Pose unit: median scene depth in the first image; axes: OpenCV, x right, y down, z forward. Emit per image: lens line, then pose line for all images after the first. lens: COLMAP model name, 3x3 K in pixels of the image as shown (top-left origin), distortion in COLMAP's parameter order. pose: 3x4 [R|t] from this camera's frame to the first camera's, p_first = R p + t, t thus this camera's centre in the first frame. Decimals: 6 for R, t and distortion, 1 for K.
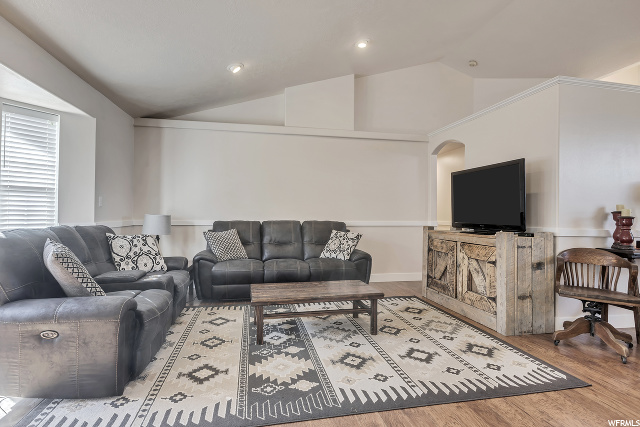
lens RADIAL K [[327.0, 0, 318.0], [0, 327.0, 213.5], [0, 0, 1]] dist [0.004660, -0.002569]
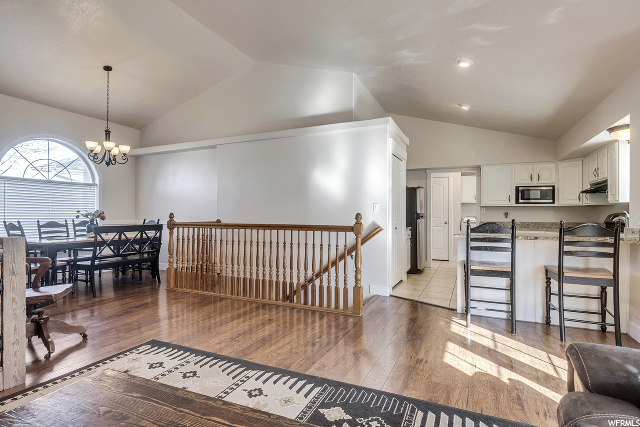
lens RADIAL K [[327.0, 0, 321.1], [0, 327.0, 211.9], [0, 0, 1]] dist [0.004660, -0.002569]
pose [[-0.810163, -0.007317, 0.586159, -0.323613], [-0.012677, 0.999907, -0.005039, -0.000330], [-0.586068, -0.011513, -0.810180, 1.083355]]
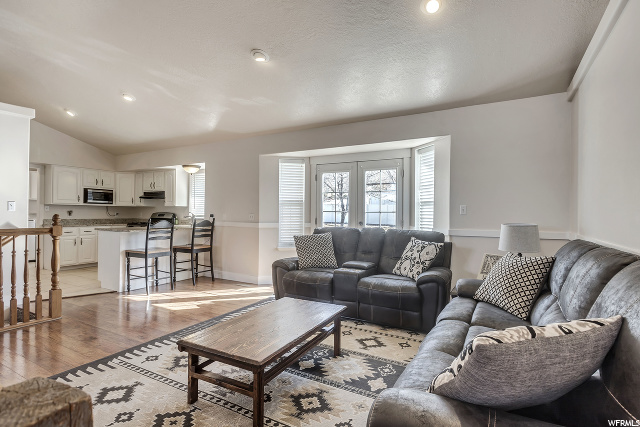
lens RADIAL K [[327.0, 0, 318.7], [0, 327.0, 213.0], [0, 0, 1]] dist [0.004660, -0.002569]
pose [[-0.652580, -0.015022, -0.757571, 0.462934], [-0.014600, 0.999867, -0.007249, -0.012930], [0.757580, 0.006330, -0.652712, 1.466322]]
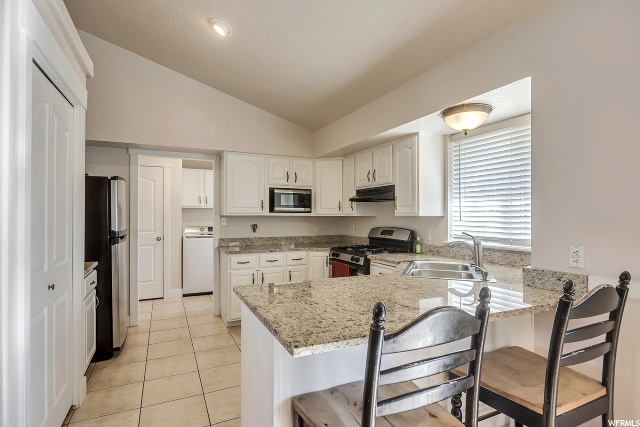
lens RADIAL K [[327.0, 0, 315.7], [0, 327.0, 212.7], [0, 0, 1]] dist [0.004660, -0.002569]
pose [[-0.971154, -0.009749, -0.238255, -0.005802], [-0.007803, 0.999928, -0.009113, -0.057030], [0.238327, -0.006991, -0.971160, 0.262669]]
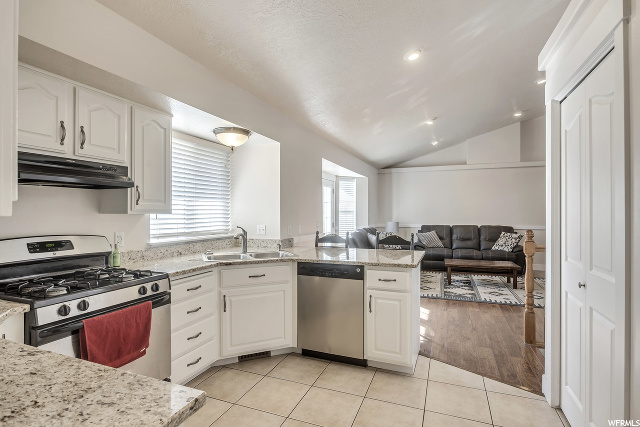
lens RADIAL K [[327.0, 0, 321.4], [0, 327.0, 215.3], [0, 0, 1]] dist [0.004660, -0.002569]
pose [[0.846396, -0.008865, -0.532481, 0.211048], [0.010968, 0.999940, 0.000787, -0.051002], [0.532442, -0.006507, 0.846442, -1.030376]]
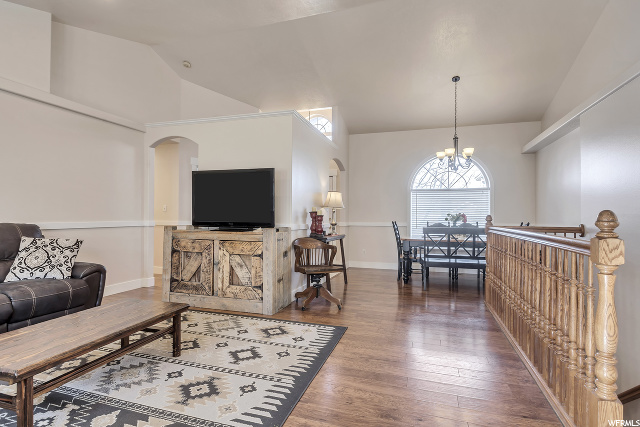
lens RADIAL K [[327.0, 0, 317.3], [0, 327.0, 211.9], [0, 0, 1]] dist [0.004660, -0.002569]
pose [[0.491339, 0.005867, 0.870949, -0.347289], [-0.004602, 0.999981, -0.004139, 0.001591], [-0.870956, -0.001975, 0.491357, 0.246487]]
